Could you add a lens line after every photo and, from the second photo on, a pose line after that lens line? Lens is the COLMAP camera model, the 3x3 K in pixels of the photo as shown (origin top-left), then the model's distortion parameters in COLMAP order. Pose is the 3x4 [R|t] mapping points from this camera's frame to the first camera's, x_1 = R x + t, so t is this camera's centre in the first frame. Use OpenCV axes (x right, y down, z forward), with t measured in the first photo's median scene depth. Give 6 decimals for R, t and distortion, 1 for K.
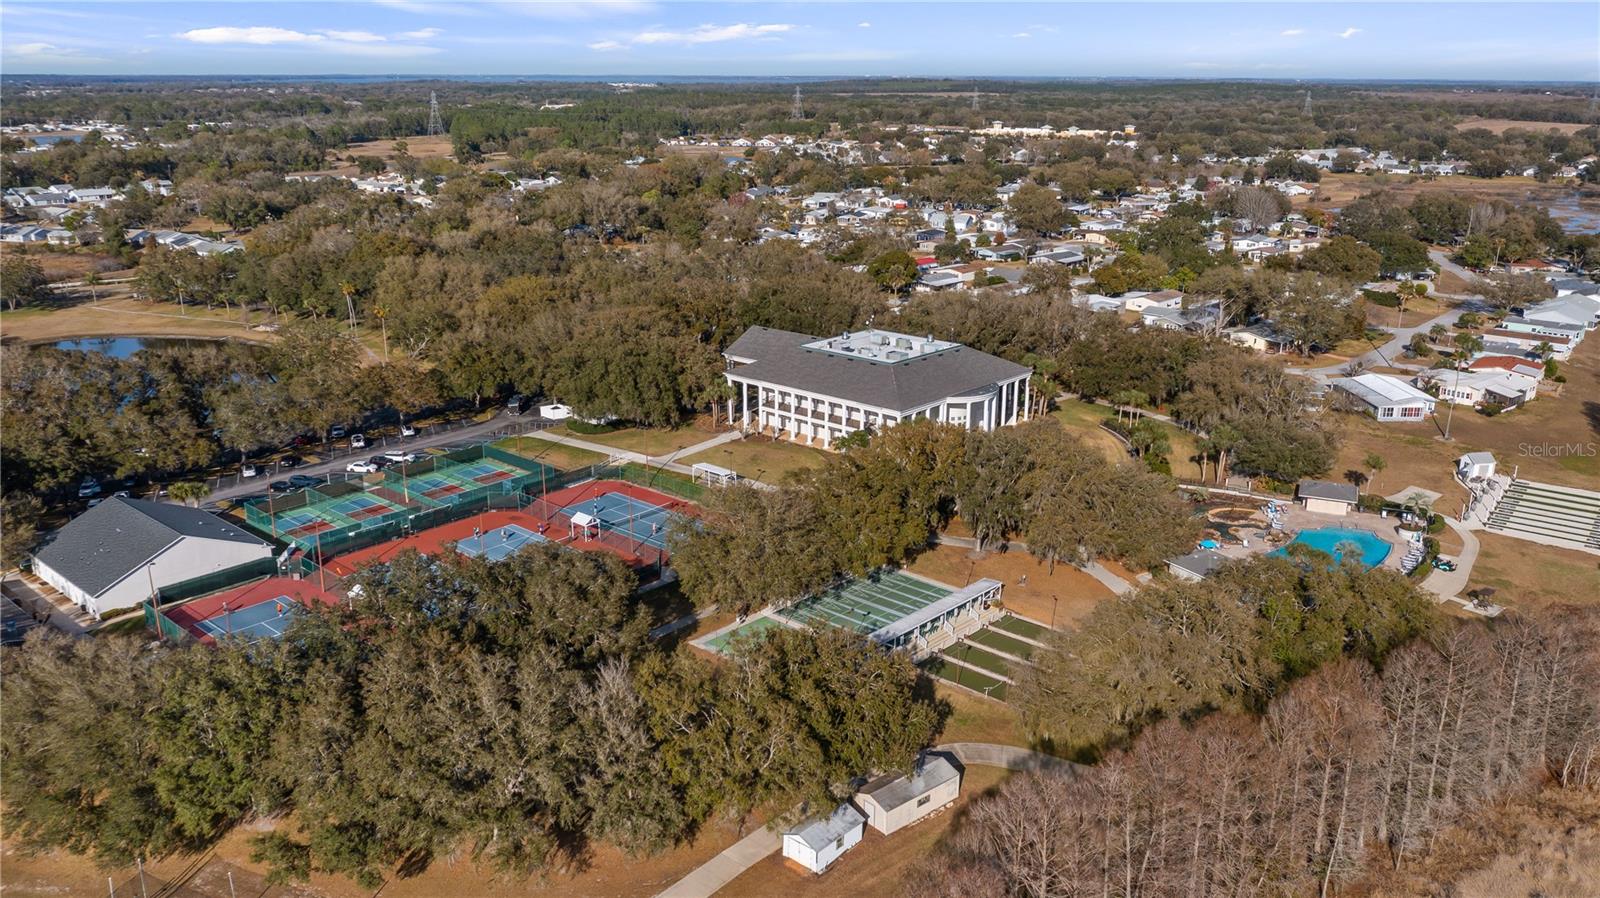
lens RADIAL K [[1279.5, 0, 800.0], [0, 1279.5, 449.0], [0, 0, 1]] dist [-0.003744, 0.002002]
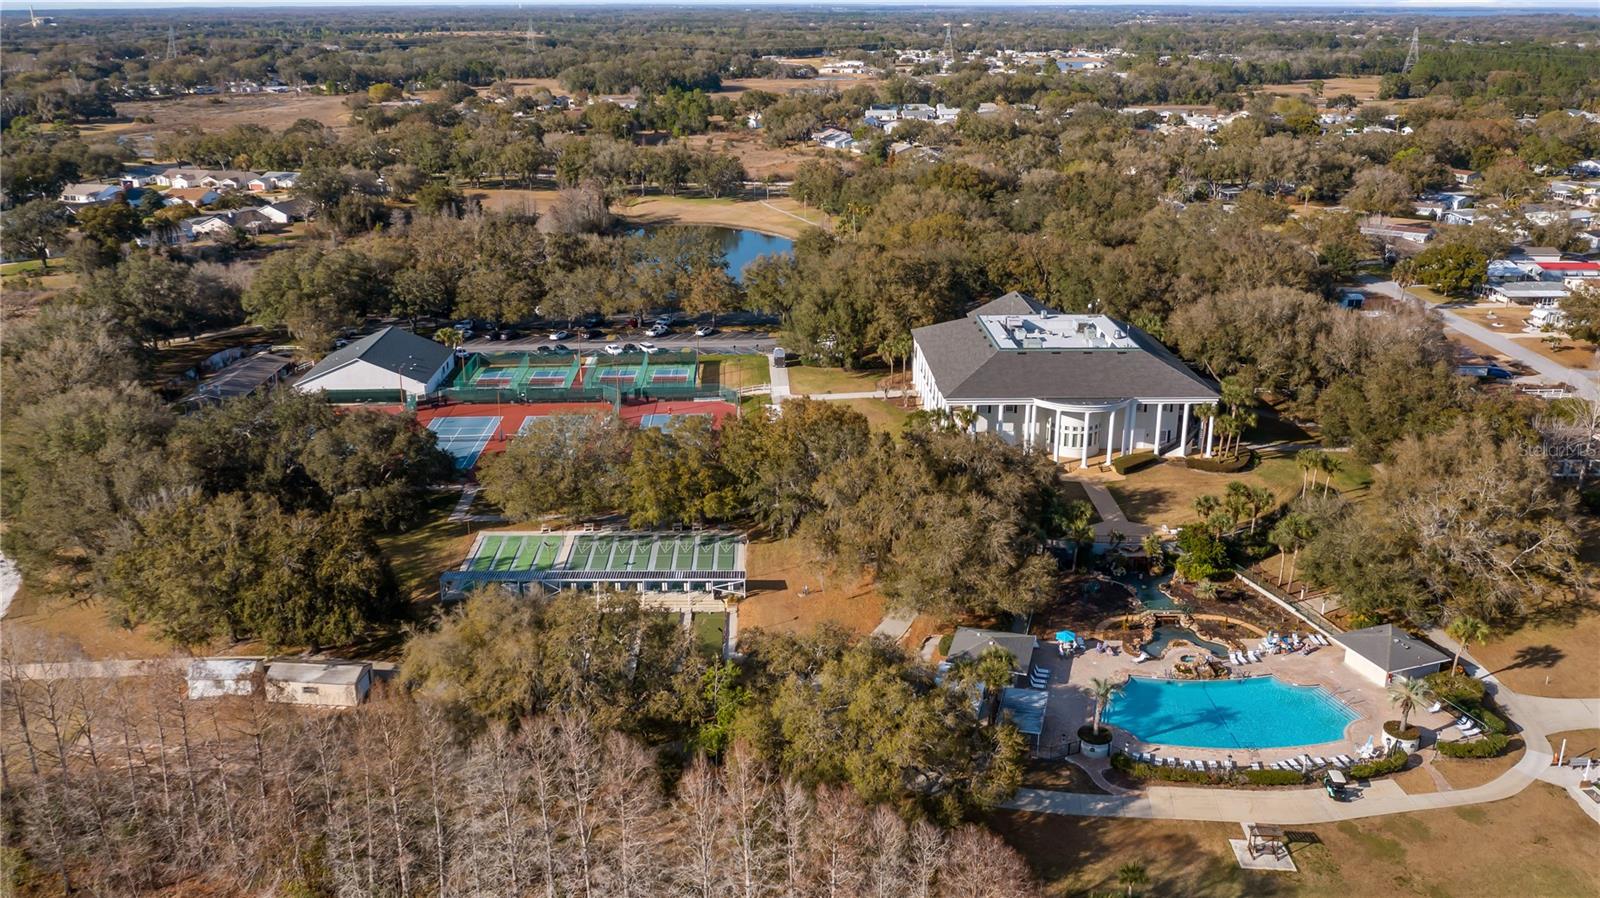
lens RADIAL K [[1279.5, 0, 800.0], [0, 1279.5, 449.0], [0, 0, 1]] dist [-0.003744, 0.002002]
pose [[0.671698, 0.239545, -0.701028, 0.625711], [-0.204724, 0.969450, 0.135108, -0.092028], [0.711976, 0.052766, 0.700218, 0.292934]]
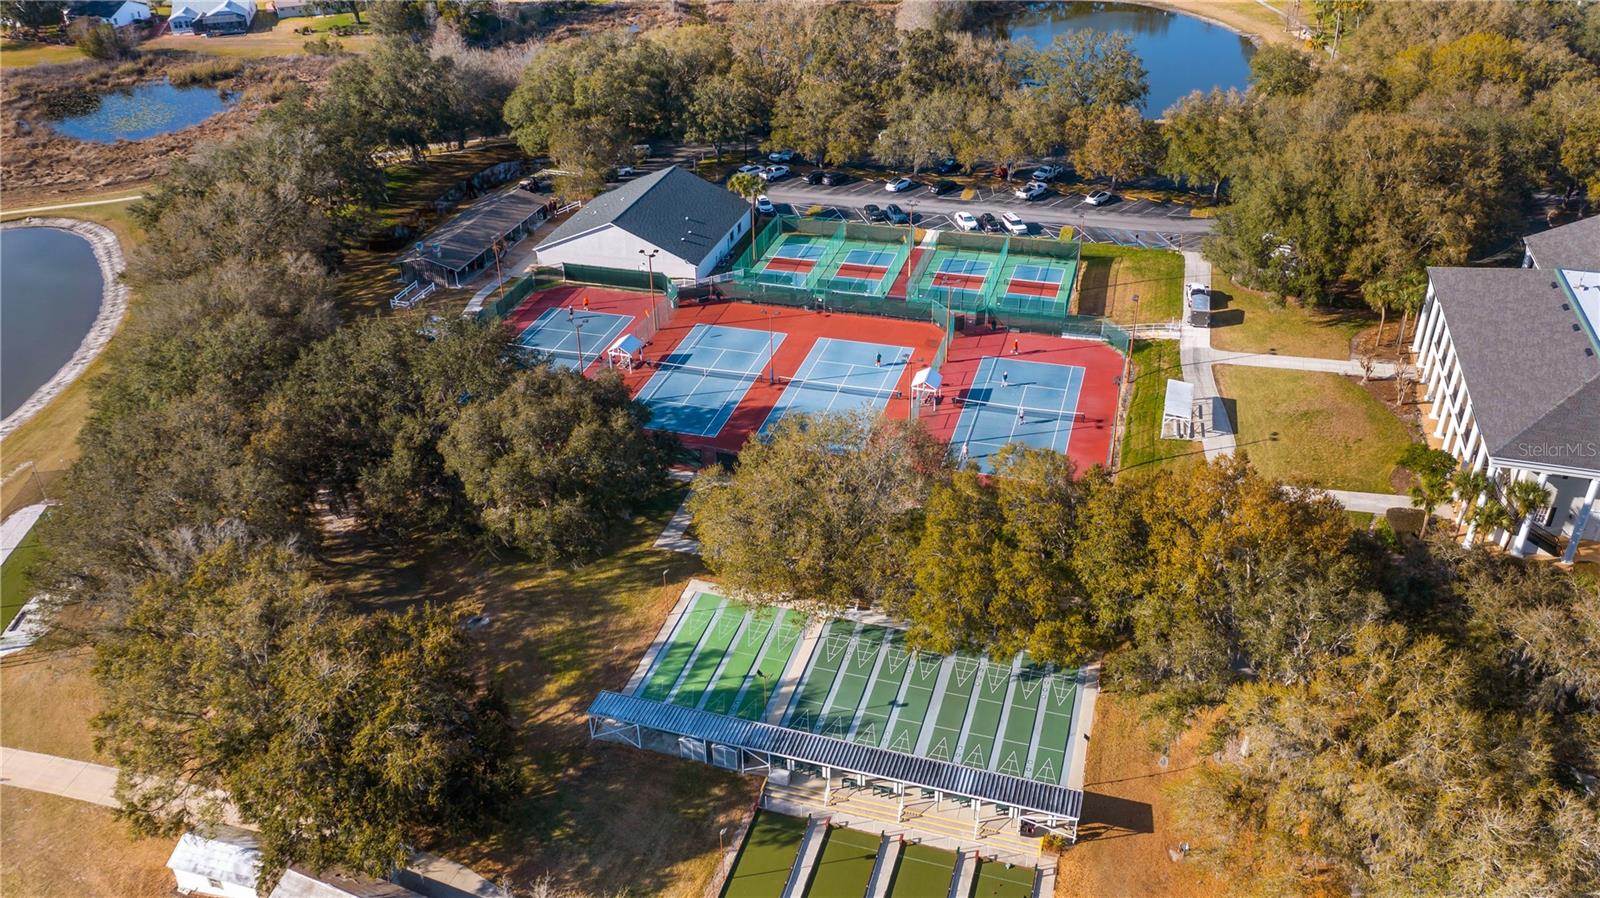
lens RADIAL K [[1251.6, 0, 839.9], [0, 1251.6, 474.7], [0, 0, 1]] dist [-0.012789, 0.002342]
pose [[0.428278, 0.477073, -0.767450, 0.339873], [-0.244923, 0.878774, 0.409596, -0.156780], [0.869822, 0.012545, 0.493206, 0.514371]]
